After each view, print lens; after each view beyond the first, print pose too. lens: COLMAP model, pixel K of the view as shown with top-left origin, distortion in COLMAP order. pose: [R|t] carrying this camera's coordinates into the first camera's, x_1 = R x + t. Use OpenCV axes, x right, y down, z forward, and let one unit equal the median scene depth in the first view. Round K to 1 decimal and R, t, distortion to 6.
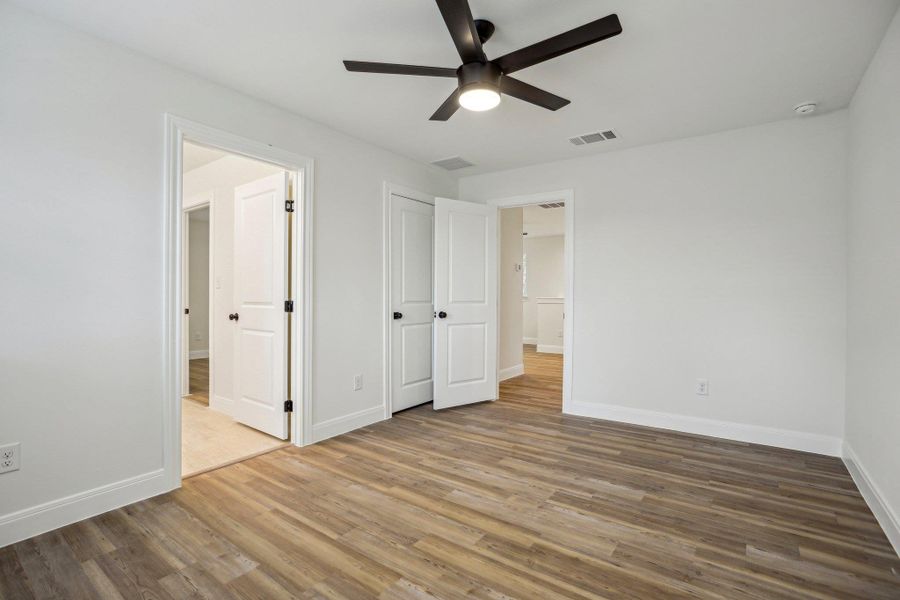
lens RADIAL K [[426.3, 0, 447.7], [0, 426.3, 287.9], [0, 0, 1]] dist [-0.050975, 0.019347]
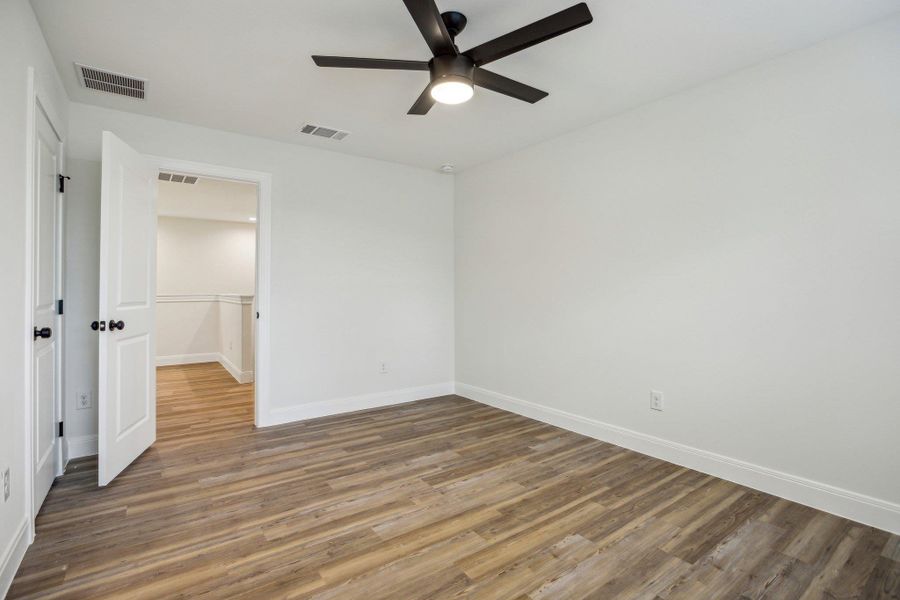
lens RADIAL K [[426.3, 0, 447.7], [0, 426.3, 287.9], [0, 0, 1]] dist [-0.050975, 0.019347]
pose [[0.304113, 0.007303, 0.952608, -0.659434], [-0.016273, 0.999865, -0.002470, 0.004523], [-0.952497, -0.014750, 0.304191, 0.556337]]
